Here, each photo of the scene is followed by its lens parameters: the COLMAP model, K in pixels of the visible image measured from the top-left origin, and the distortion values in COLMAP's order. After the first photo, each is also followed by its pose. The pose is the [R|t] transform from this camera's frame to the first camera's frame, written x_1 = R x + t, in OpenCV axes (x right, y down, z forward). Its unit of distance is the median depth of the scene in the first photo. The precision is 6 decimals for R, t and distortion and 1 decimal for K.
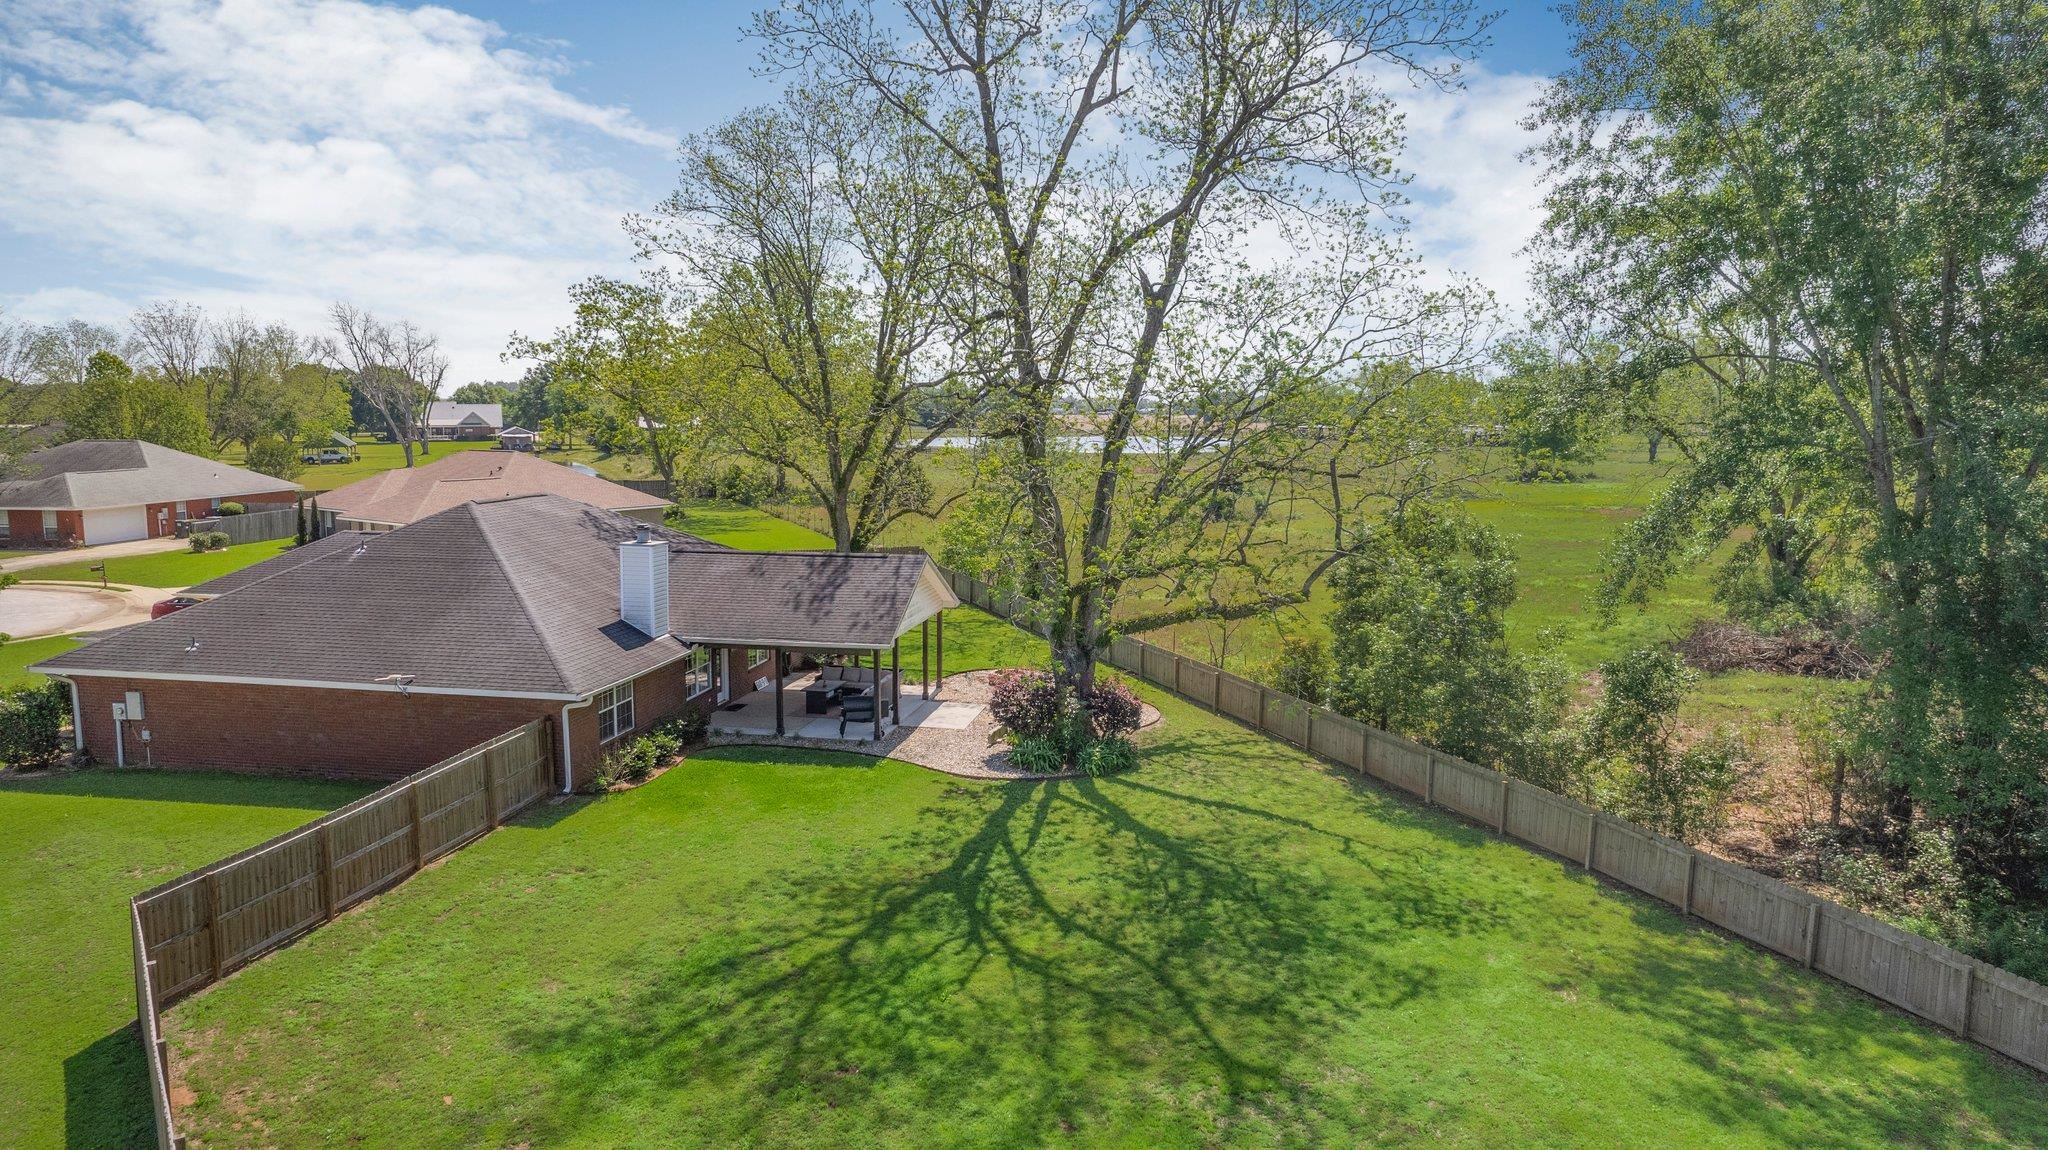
lens RADIAL K [[1351.0, 0, 1023.1], [0, 1351.0, 575.2], [0, 0, 1]] dist [-0.024139, 0.034131]
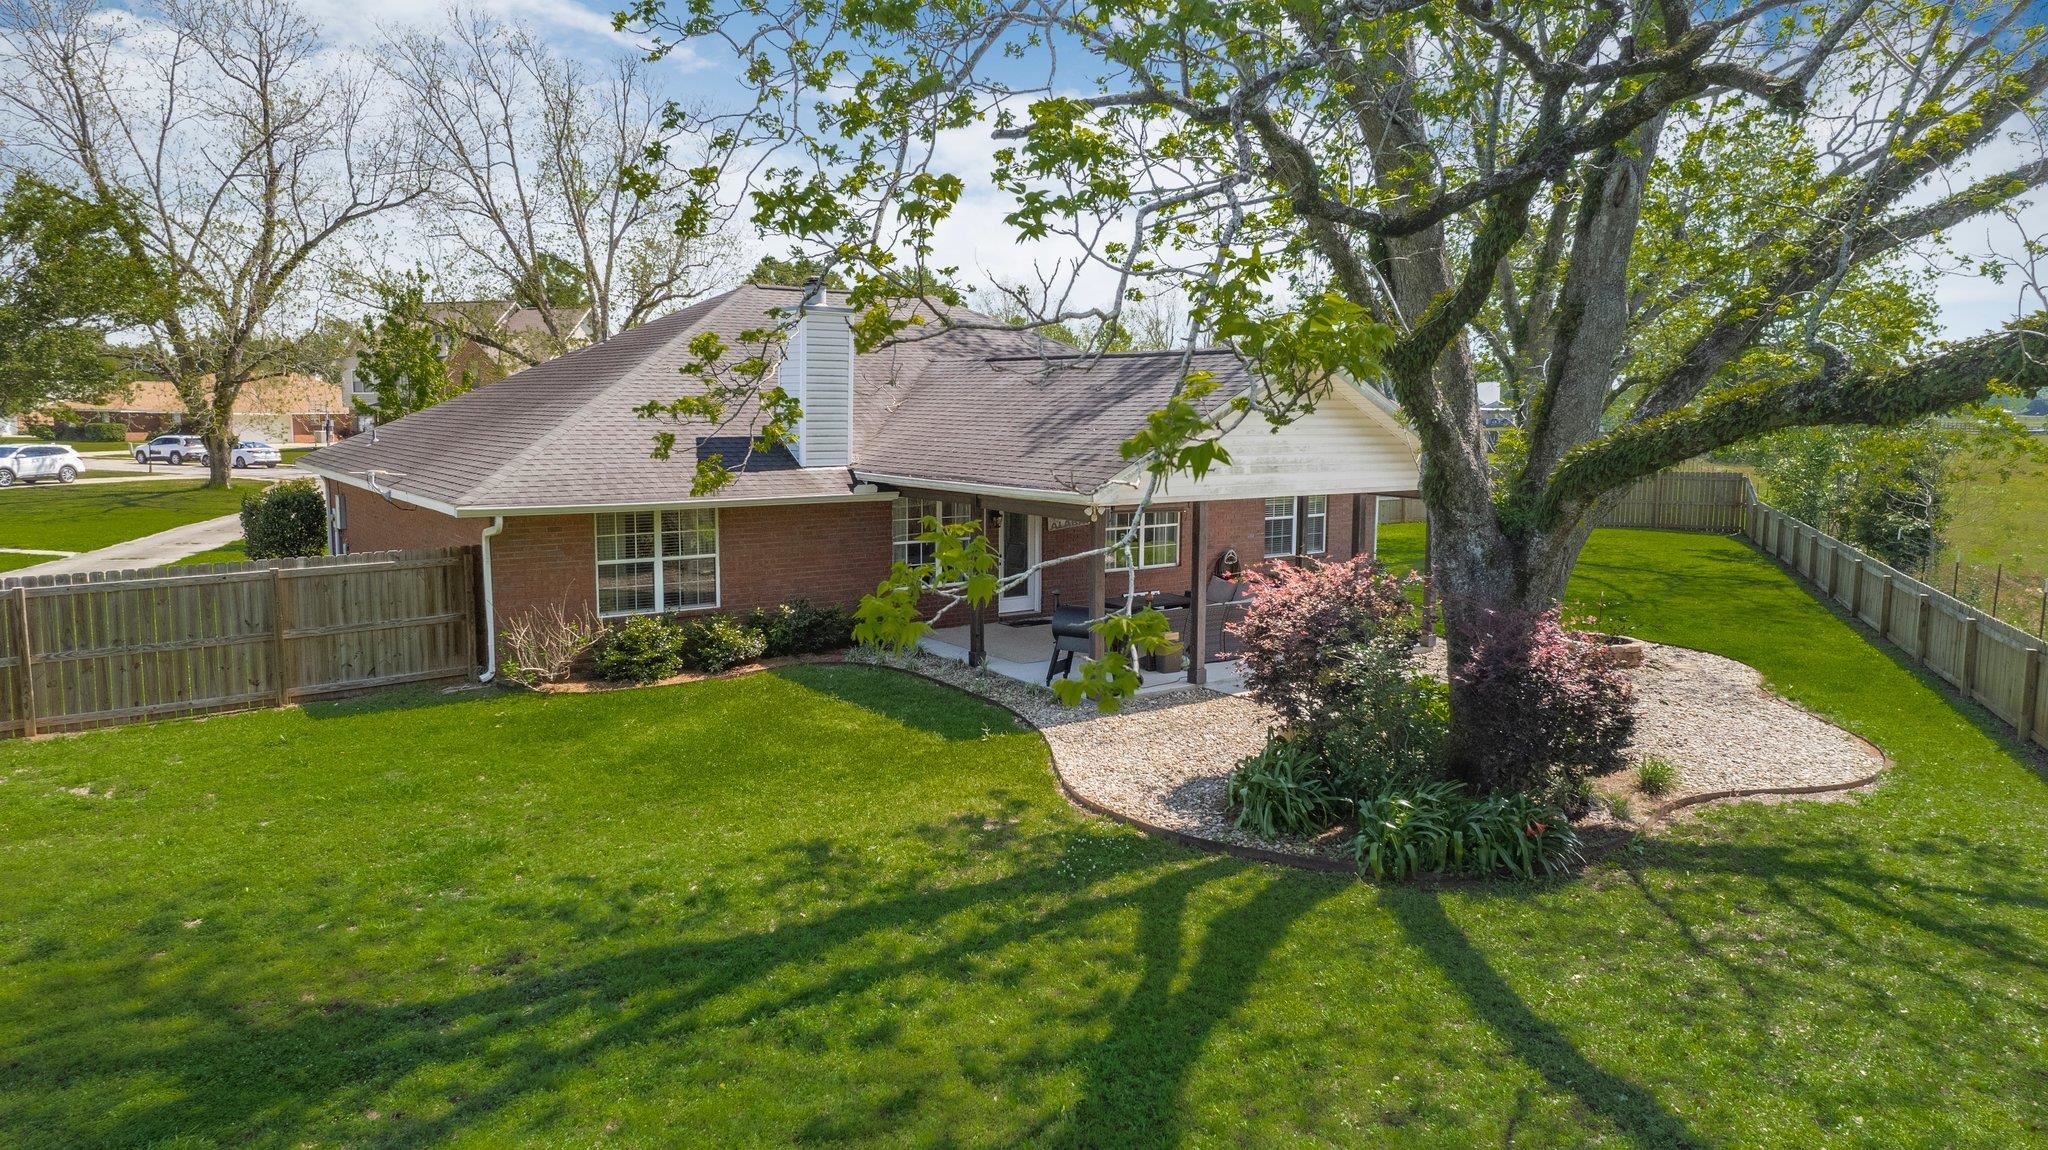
lens RADIAL K [[1351.0, 0, 1022.2], [0, 1351.0, 576.0], [0, 0, 1]] dist [-0.024139, 0.034131]
pose [[0.720831, 0.092995, -0.686844, 0.227661], [-0.093663, 0.994938, 0.036411, 0.073205], [0.686753, 0.038086, 0.725893, 0.728573]]
